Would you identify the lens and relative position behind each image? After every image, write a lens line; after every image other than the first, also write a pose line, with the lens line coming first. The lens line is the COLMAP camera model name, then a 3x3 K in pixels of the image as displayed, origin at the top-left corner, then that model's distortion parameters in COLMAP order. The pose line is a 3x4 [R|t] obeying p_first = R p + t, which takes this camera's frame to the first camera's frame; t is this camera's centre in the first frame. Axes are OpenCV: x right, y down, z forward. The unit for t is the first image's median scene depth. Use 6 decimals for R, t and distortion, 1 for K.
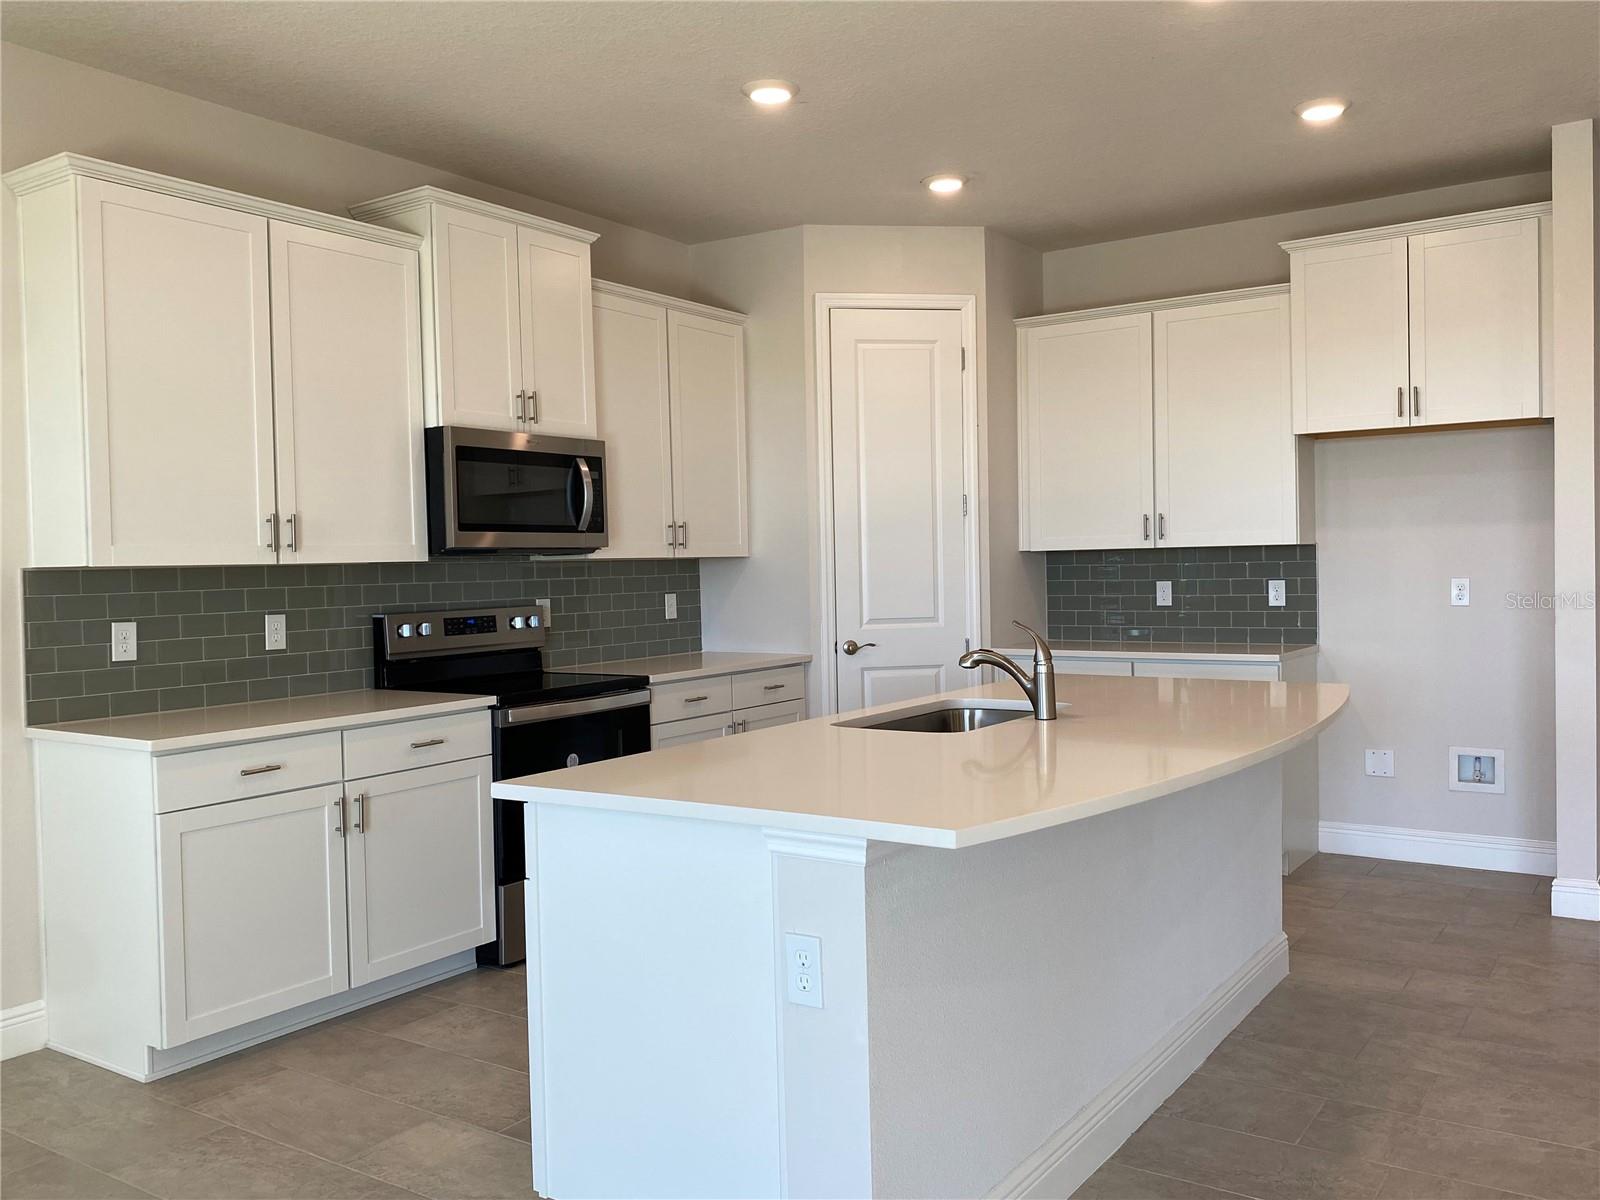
lens RADIAL K [[1309.9, 0, 800.0], [0, 1309.9, 600.0], [0, 0, 1]] dist [0.097339, -0.212940]
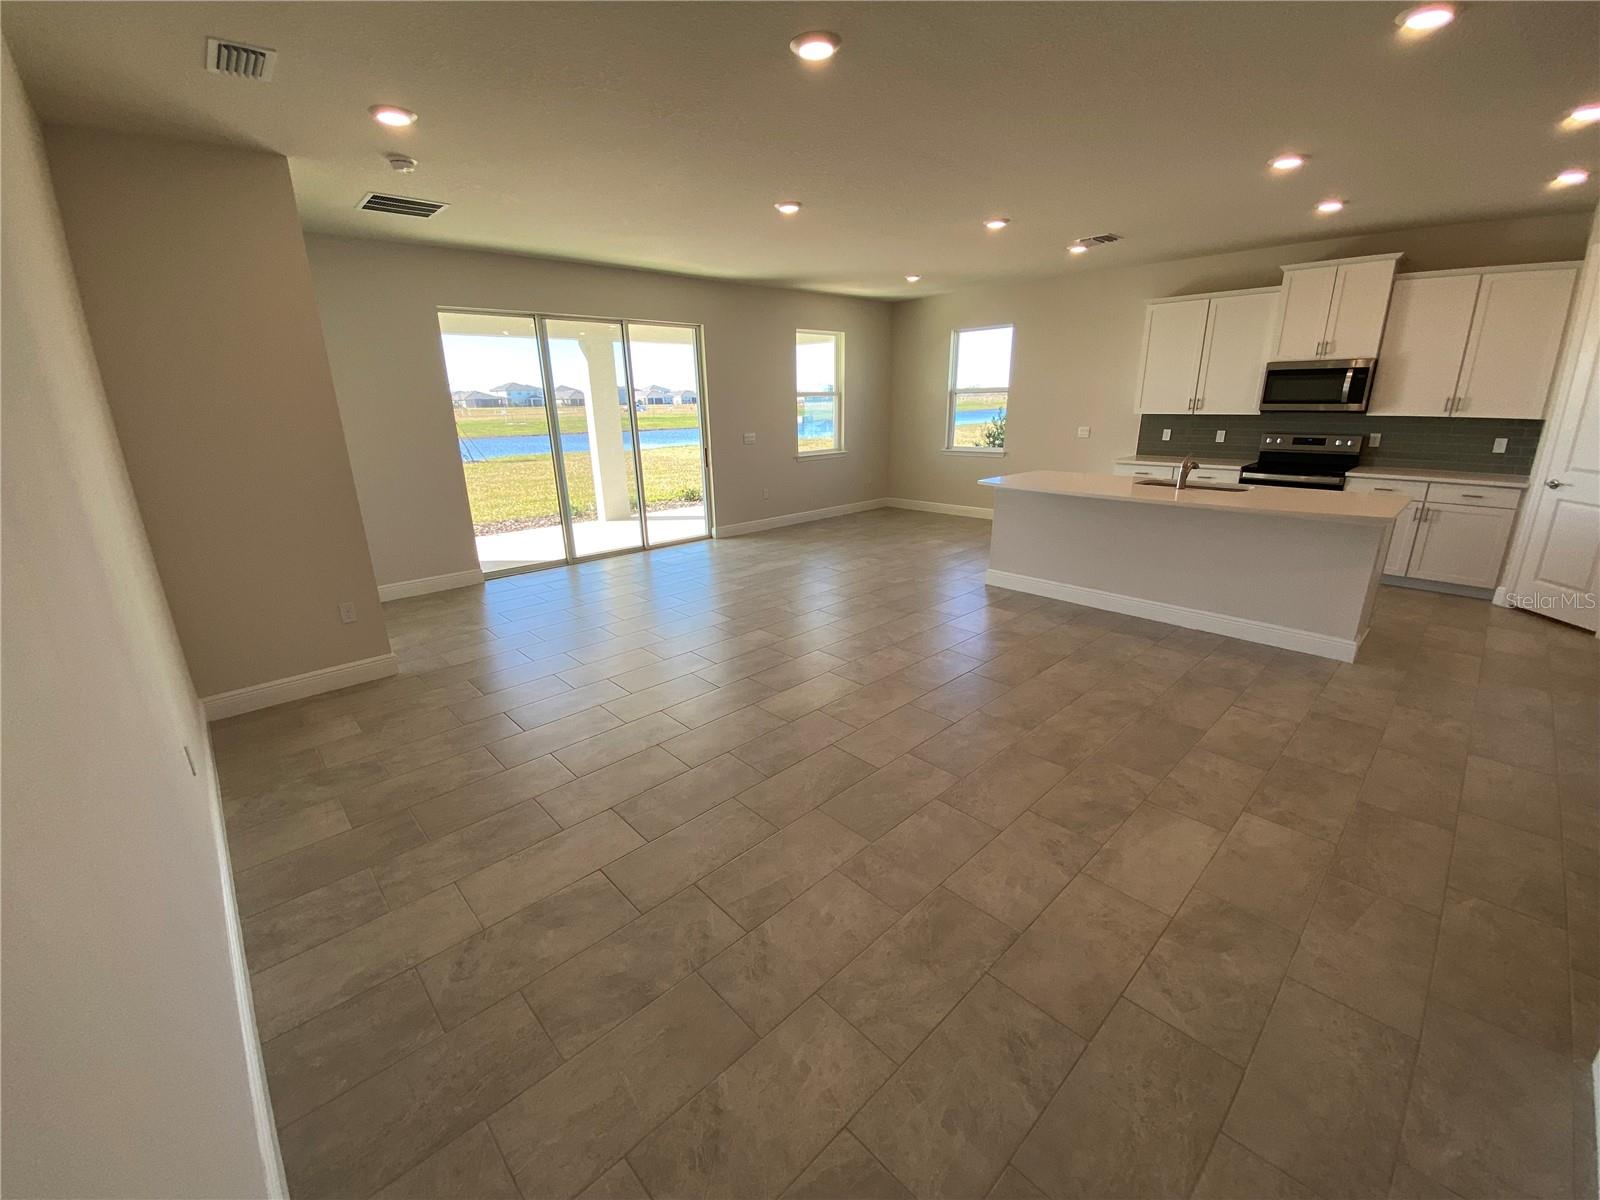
lens RADIAL K [[646.0, 0, 801.8], [0, 646.0, 607.4], [0, 0, 1]] dist [0.039002, -0.027092]
pose [[-0.211775, 0.327151, -0.920936, 1.184796], [-0.010475, 0.941495, 0.336863, -0.091384], [0.977262, 0.080987, -0.195958, 0.337482]]
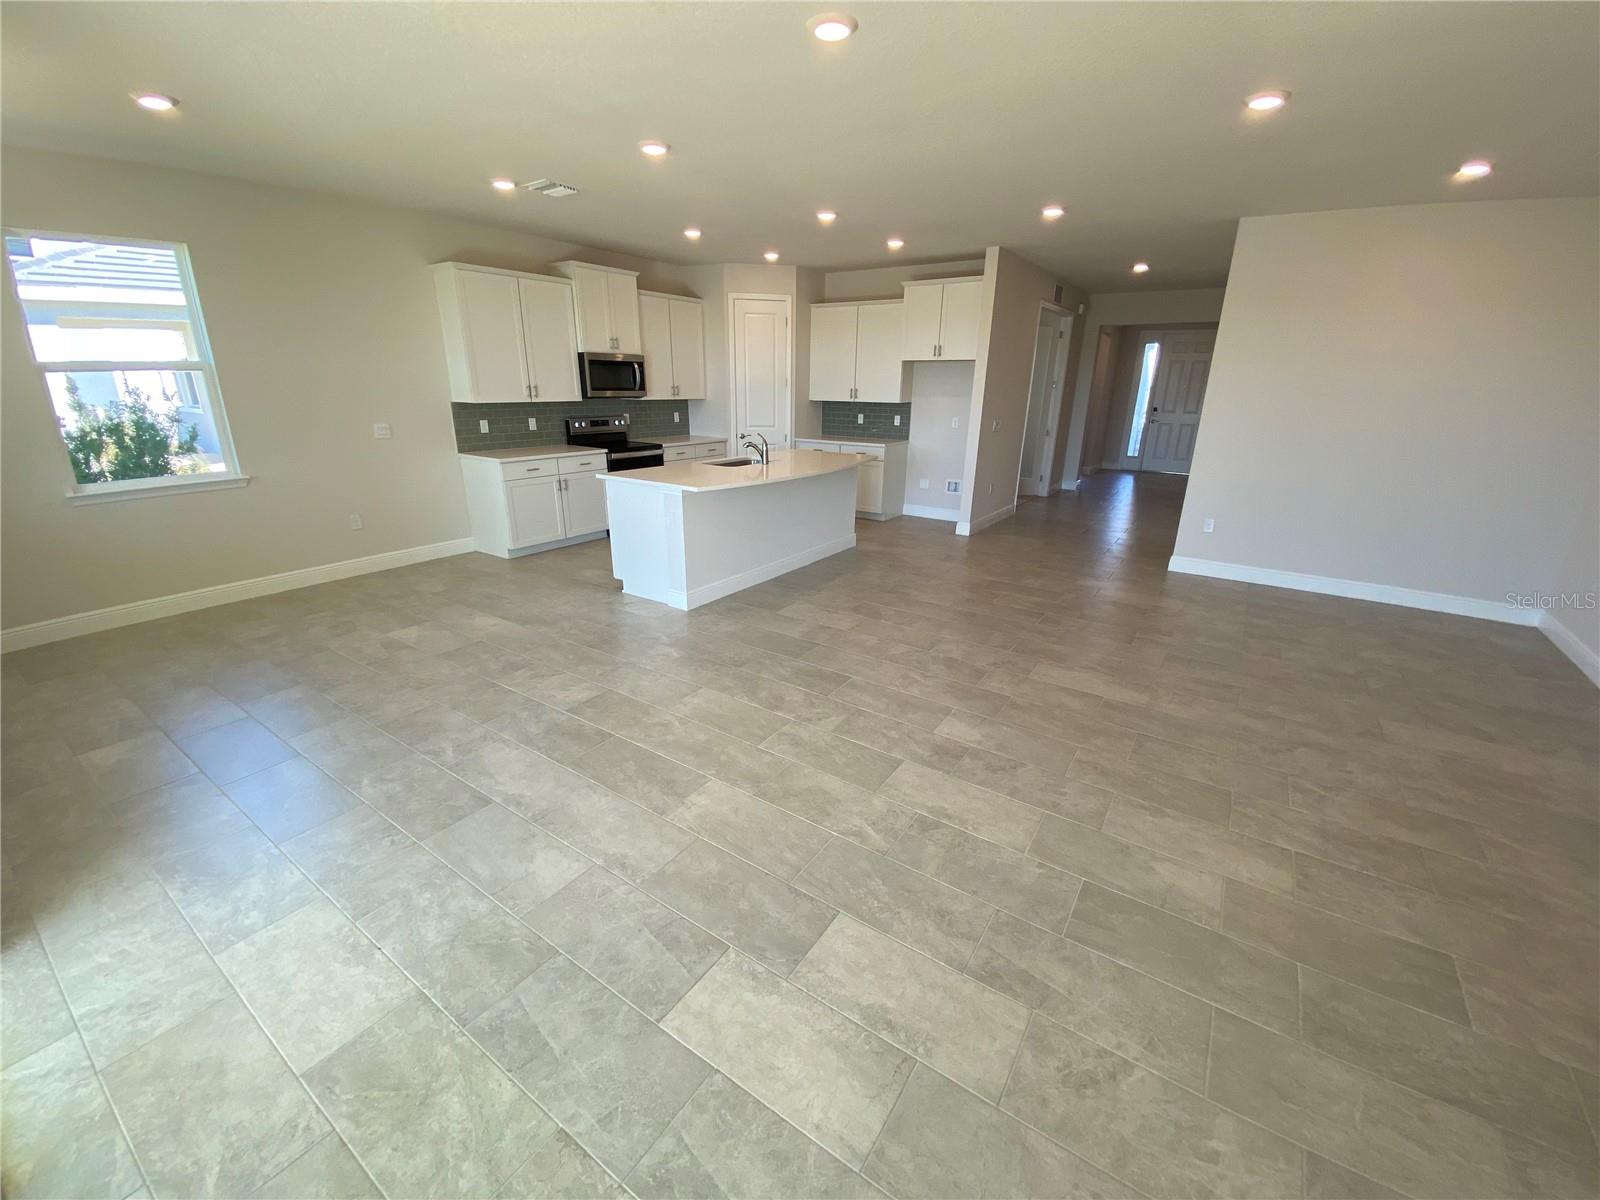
lens RADIAL K [[646.0, 0, 801.8], [0, 646.0, 607.4], [0, 0, 1]] dist [0.039002, -0.027092]
pose [[0.999312, 0.030662, 0.020872, 0.175626], [-0.035534, 0.952731, 0.301731, -0.041992], [-0.010633, -0.302265, 0.953165, -0.483692]]
